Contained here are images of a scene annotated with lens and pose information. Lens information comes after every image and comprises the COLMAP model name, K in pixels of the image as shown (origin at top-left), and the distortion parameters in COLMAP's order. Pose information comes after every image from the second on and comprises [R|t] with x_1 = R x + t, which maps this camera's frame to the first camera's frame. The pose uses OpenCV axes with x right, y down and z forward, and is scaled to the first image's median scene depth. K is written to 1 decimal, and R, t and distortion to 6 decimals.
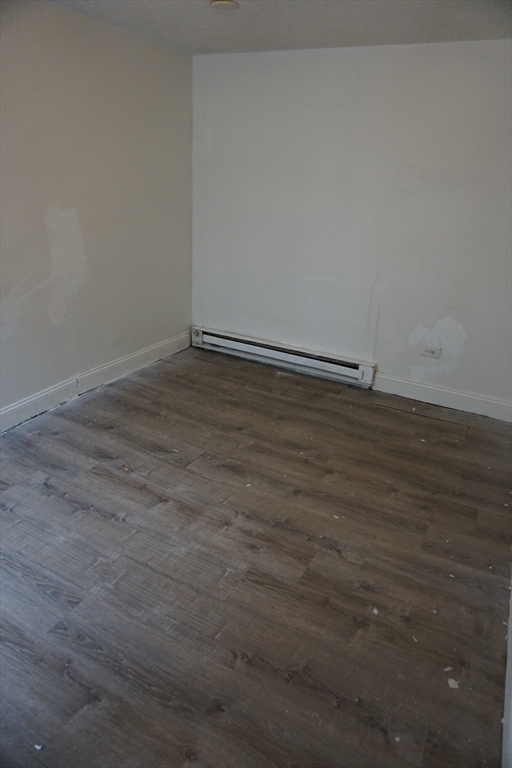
lens RADIAL K [[510.1, 0, 256.0], [0, 510.1, 384.0], [0, 0, 1]] dist [-0.060307, 0.038468]
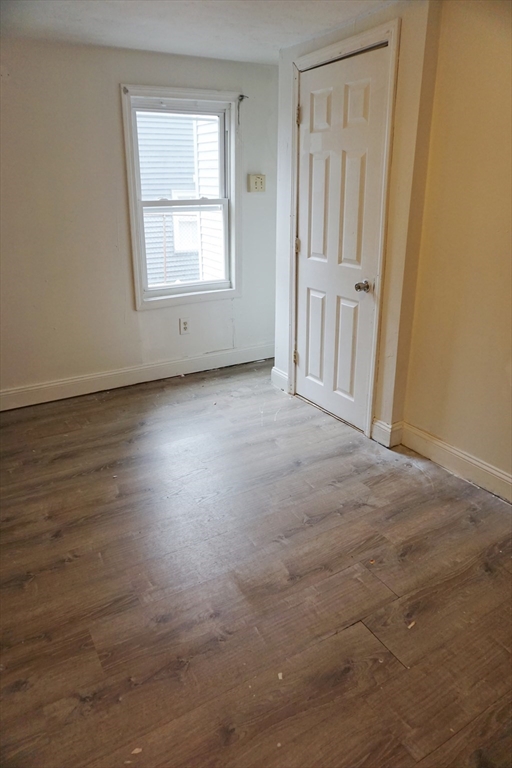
lens RADIAL K [[510.1, 0, 256.0], [0, 510.1, 384.0], [0, 0, 1]] dist [-0.060307, 0.038468]
pose [[-0.521444, 0.279403, -0.806245, 0.470587], [-0.356752, 0.786938, 0.503444, -0.455040], [0.775129, 0.550147, -0.310666, 1.135063]]
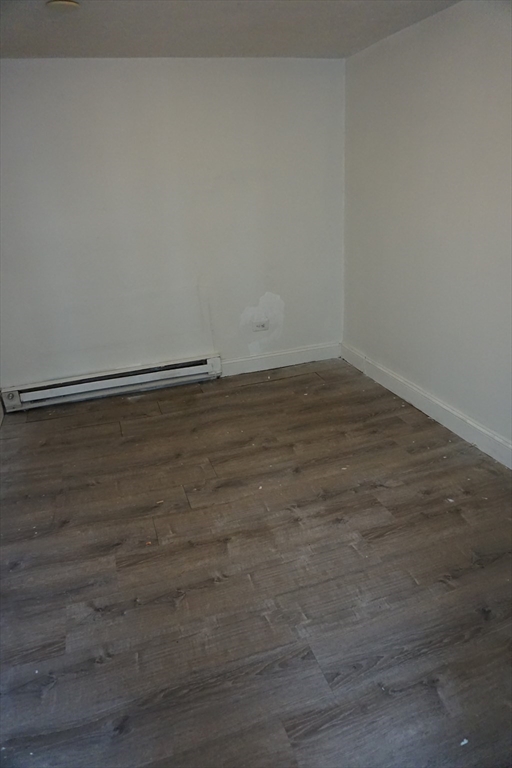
lens RADIAL K [[510.1, 0, 256.0], [0, 510.1, 384.0], [0, 0, 1]] dist [-0.060307, 0.038468]
pose [[0.685611, -0.358397, 0.633631, -0.687594], [0.367131, 0.921845, 0.124168, -0.140511], [-0.628611, 0.147494, 0.763606, 0.236745]]
